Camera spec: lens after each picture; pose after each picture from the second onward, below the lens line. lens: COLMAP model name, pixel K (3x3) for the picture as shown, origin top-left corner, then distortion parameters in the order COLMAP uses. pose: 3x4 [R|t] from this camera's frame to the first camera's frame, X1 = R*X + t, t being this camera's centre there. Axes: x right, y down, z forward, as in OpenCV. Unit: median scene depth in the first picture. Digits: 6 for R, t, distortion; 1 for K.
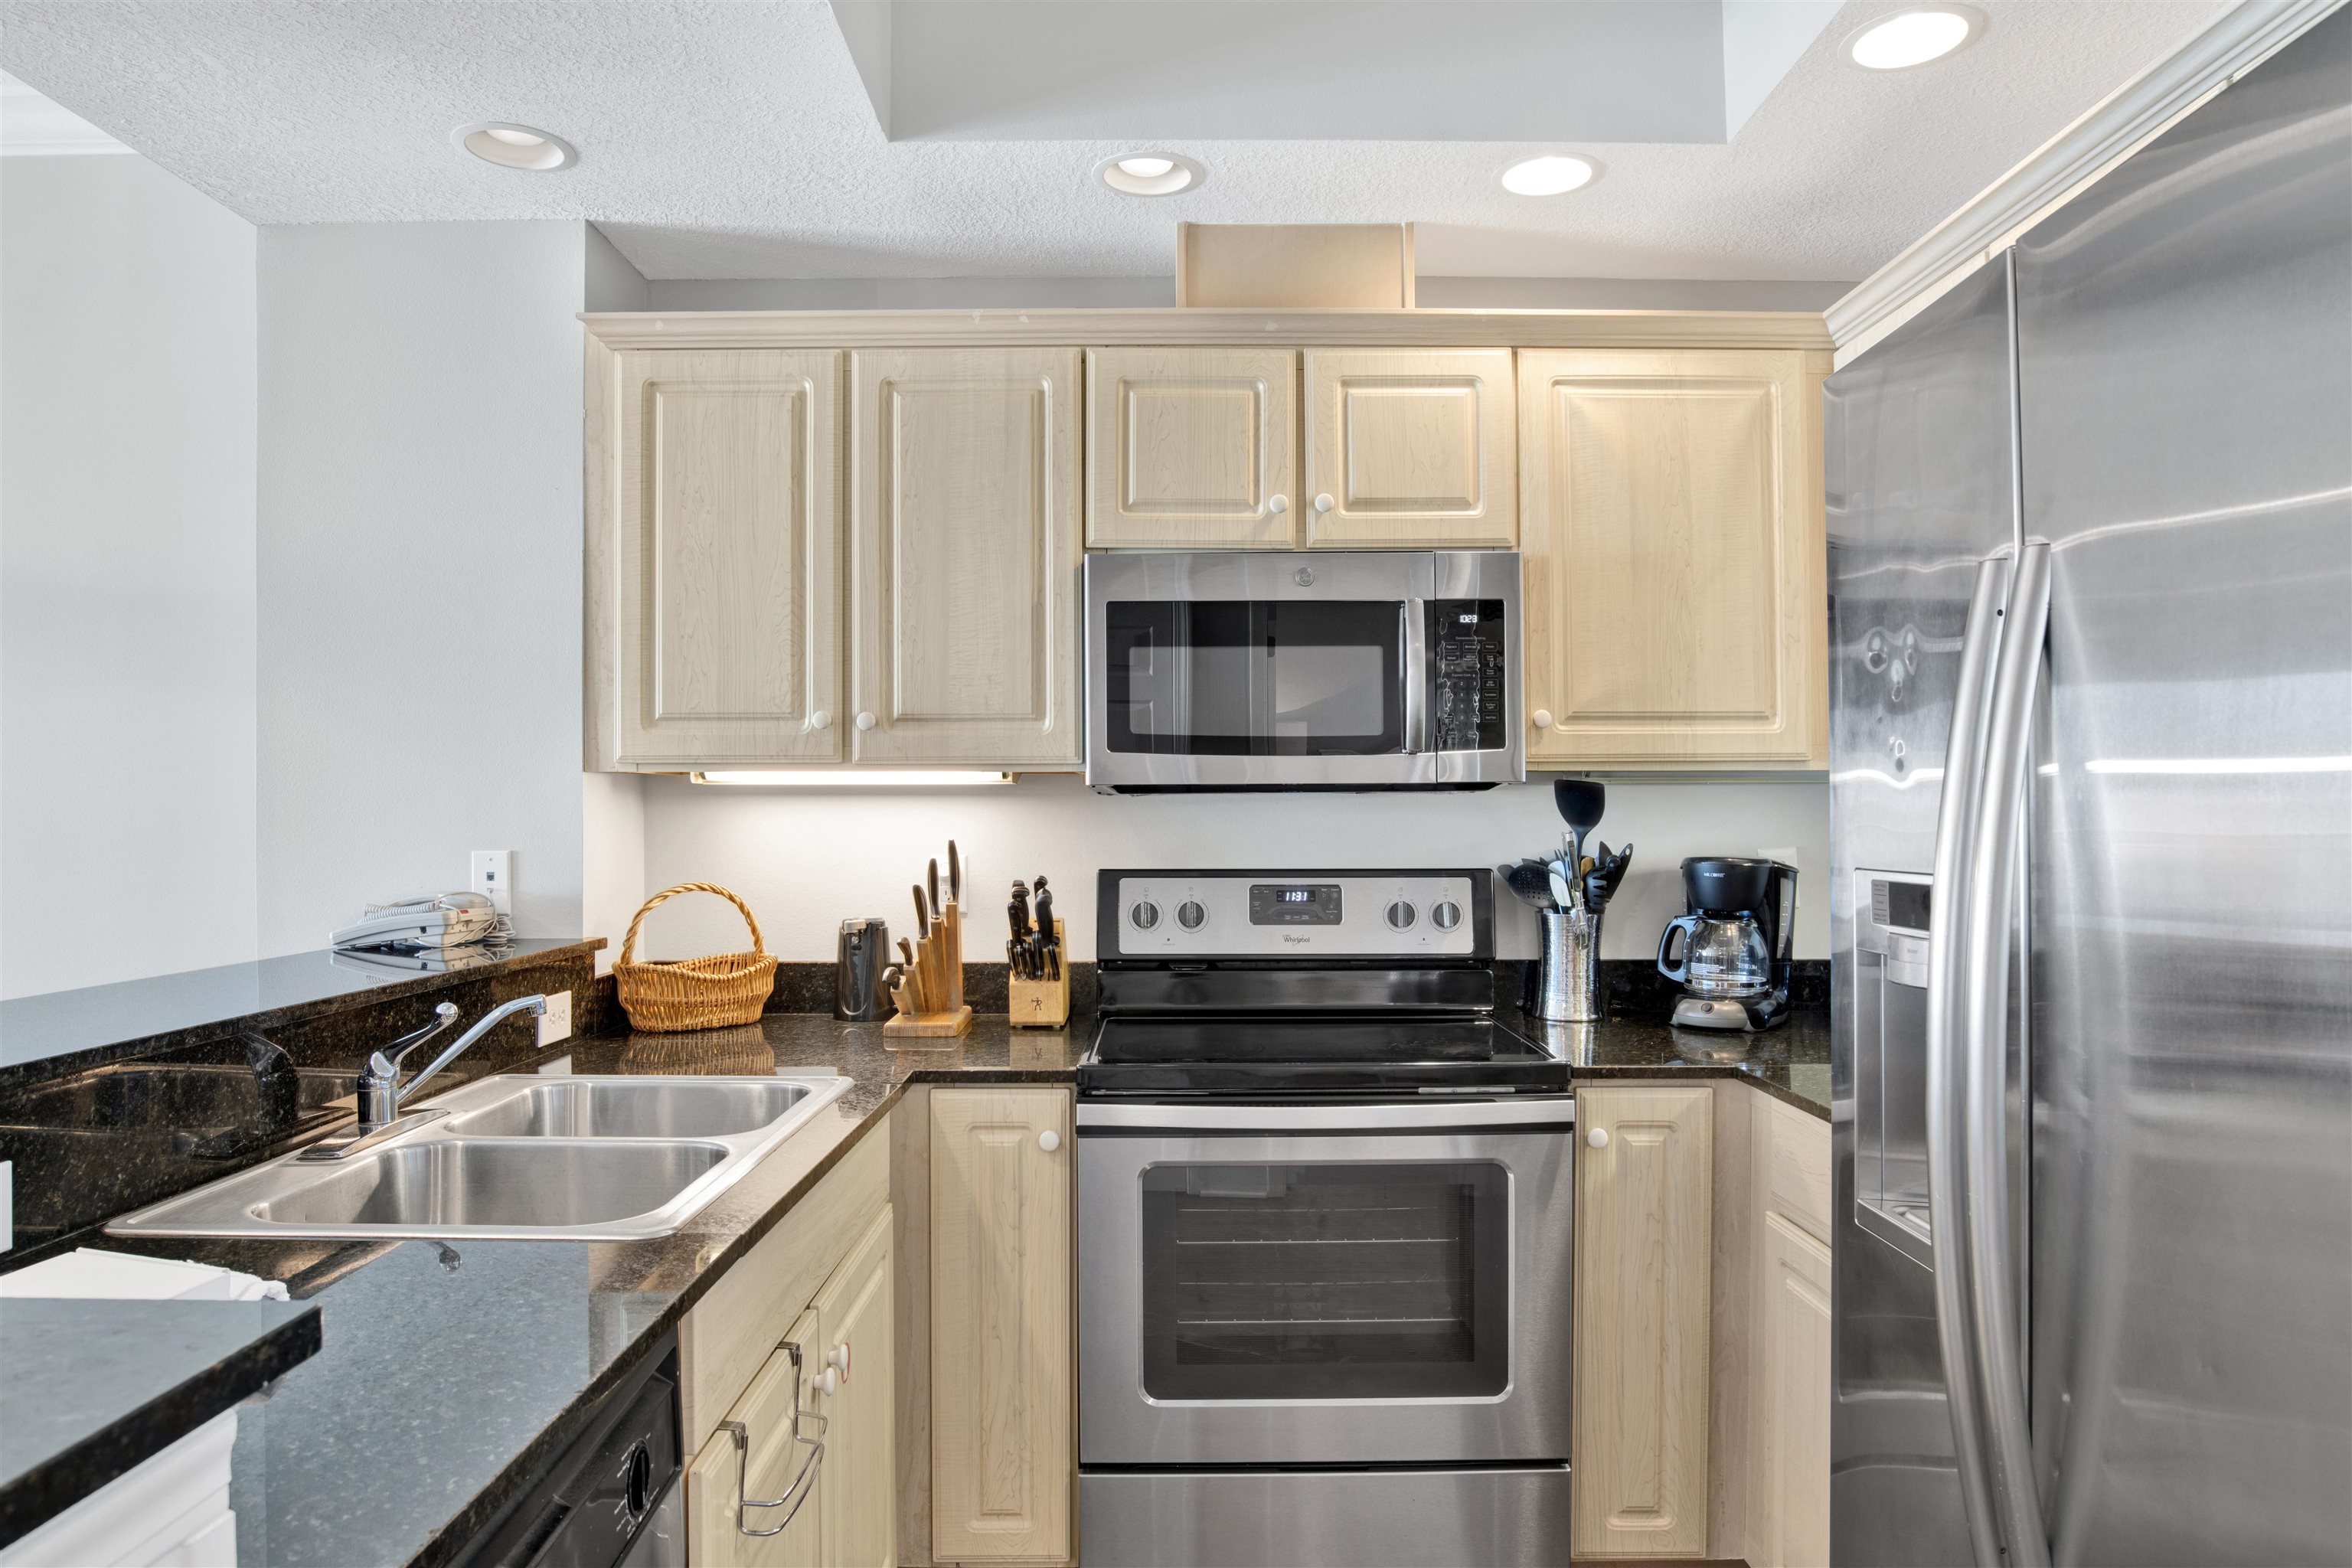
lens RADIAL K [[1475.7, 0, 1176.0], [0, 1475.7, 784.0], [0, 0, 1]] dist [-0.039075, -0.000083]
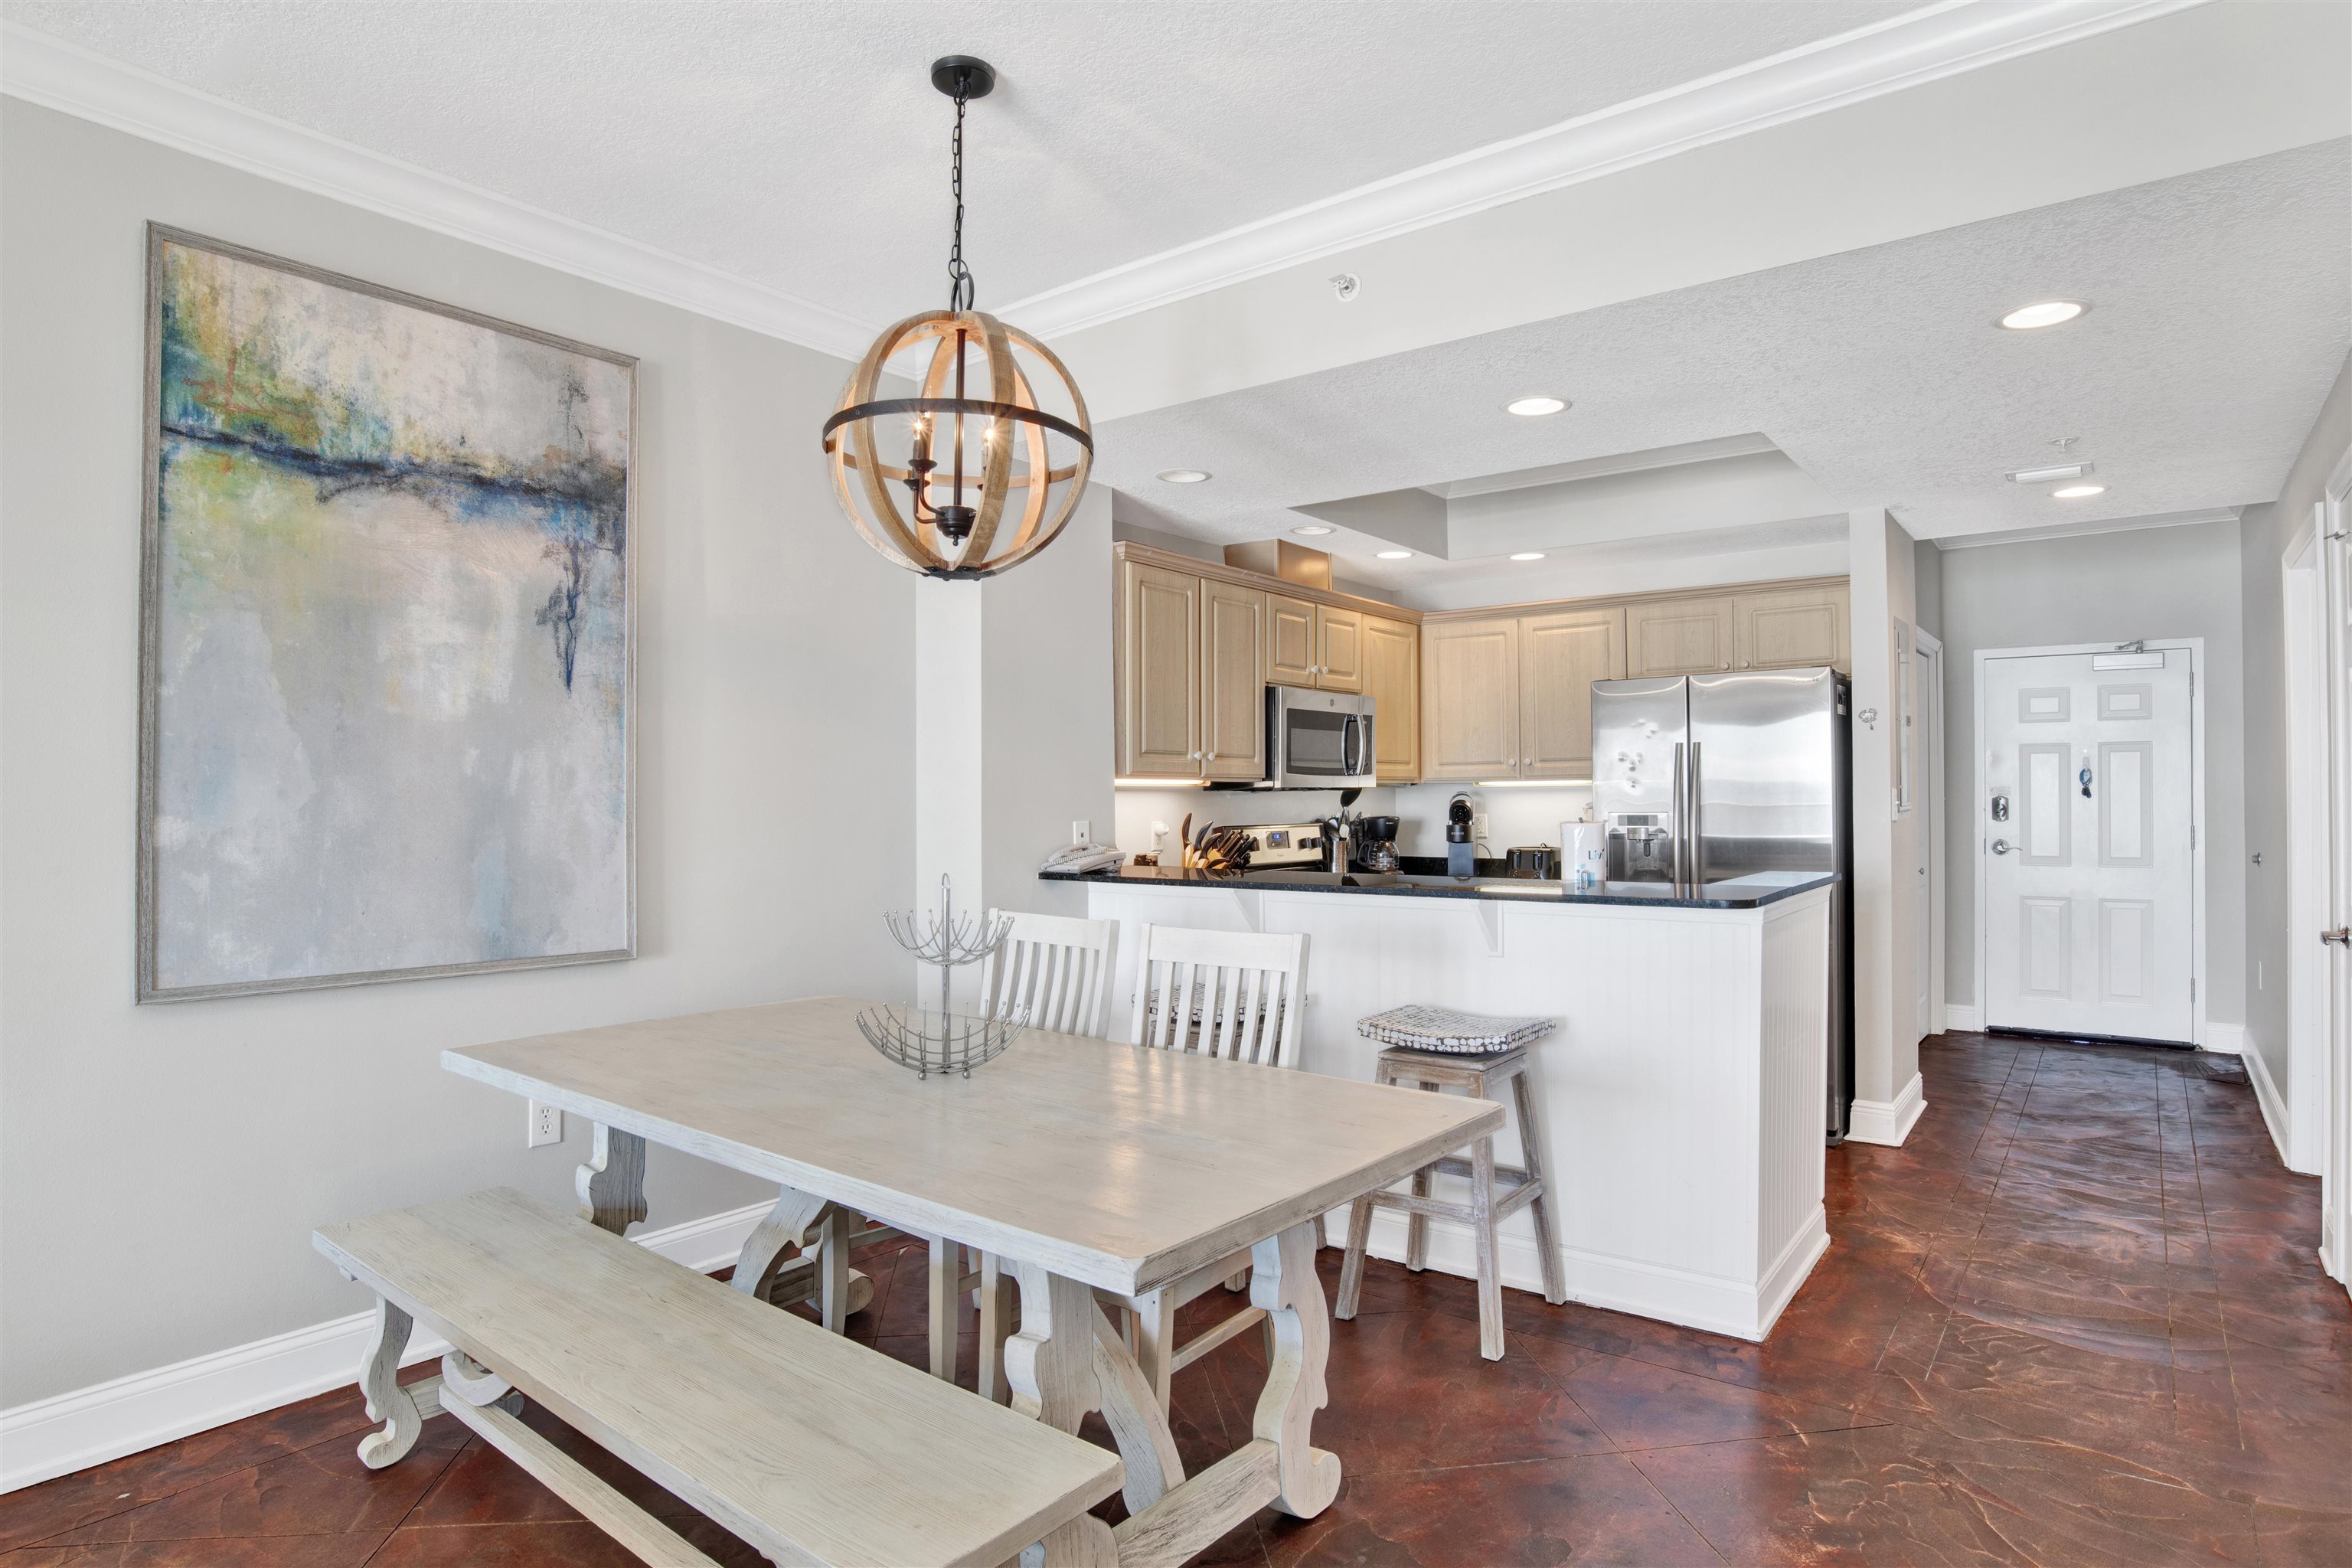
lens RADIAL K [[1267.1, 0, 1176.0], [0, 1267.1, 784.0], [0, 0, 1]] dist [-0.040294, 0.001754]
pose [[0.623743, 0.006734, 0.781601, -1.662591], [-0.010882, 0.999941, 0.000069, -0.003418], [-0.781554, -0.008549, 0.623779, -0.100758]]
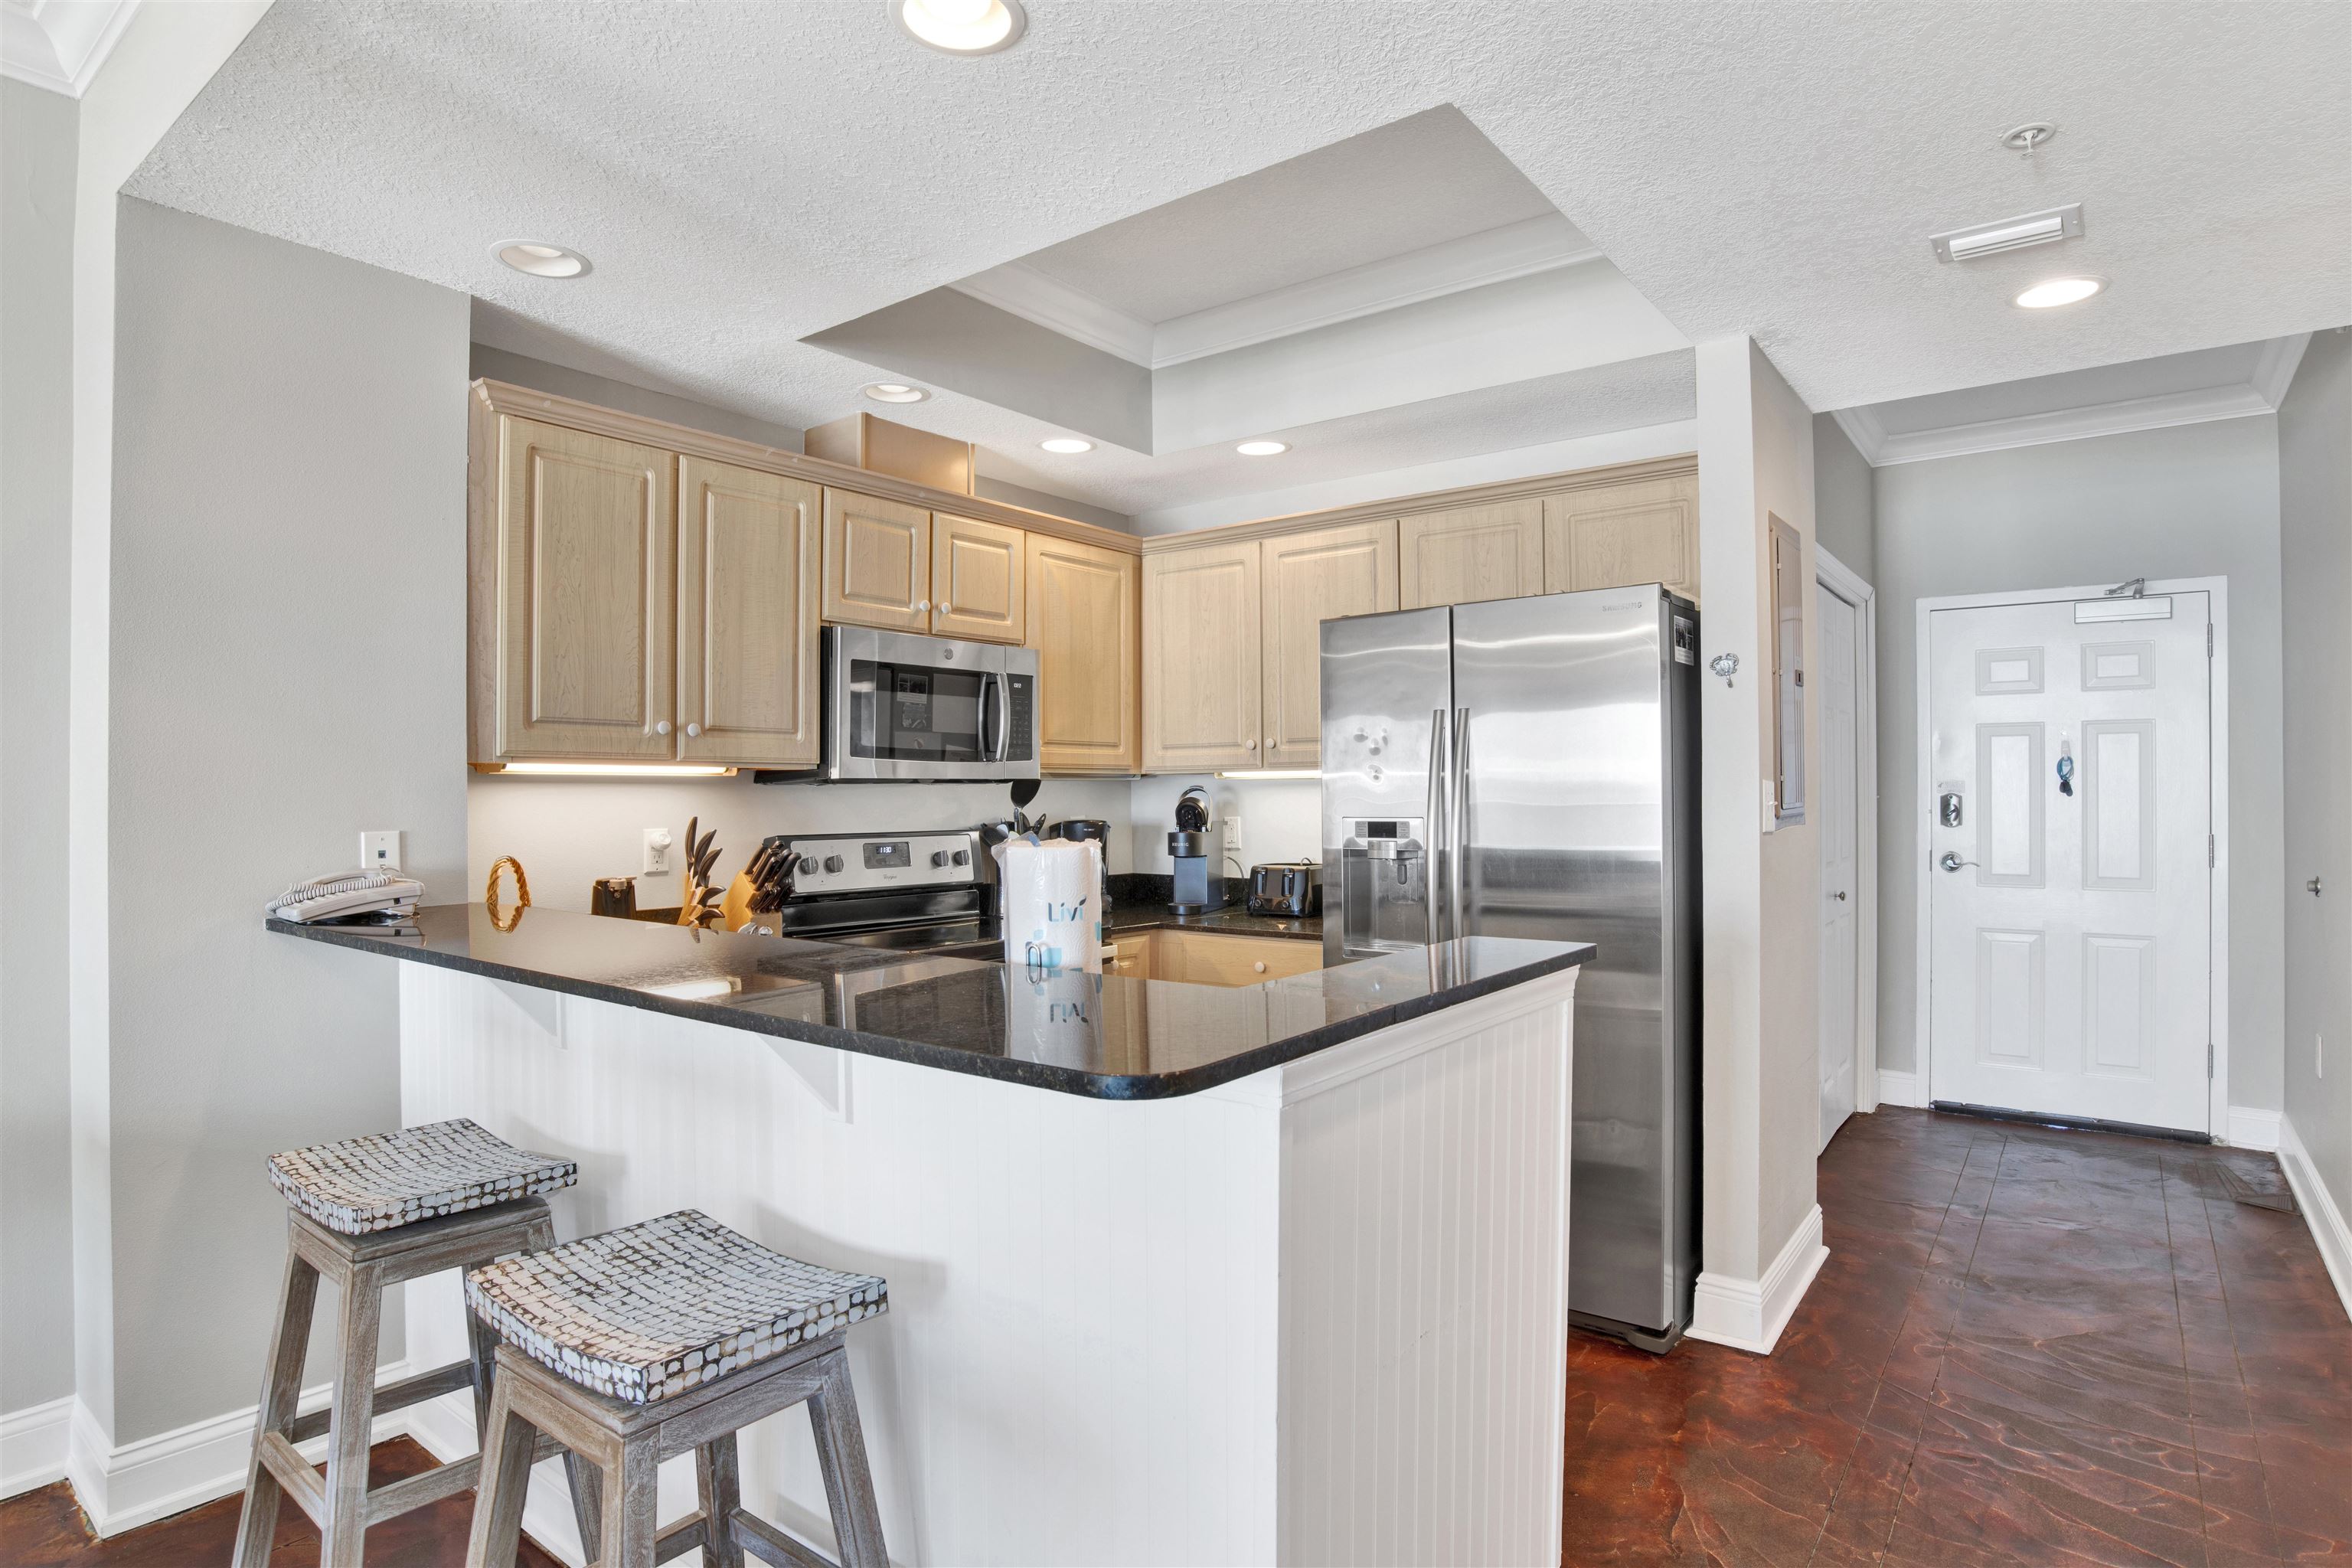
lens RADIAL K [[1222.4, 0, 1172.0], [0, 1222.4, 779.2], [0, 0, 1]] dist [-0.047246, 0.000166]
pose [[0.628226, 0.008736, 0.777982, -0.794821], [-0.013028, 0.999915, -0.000707, -0.002026], [-0.777922, -0.009692, 0.628287, -0.053839]]
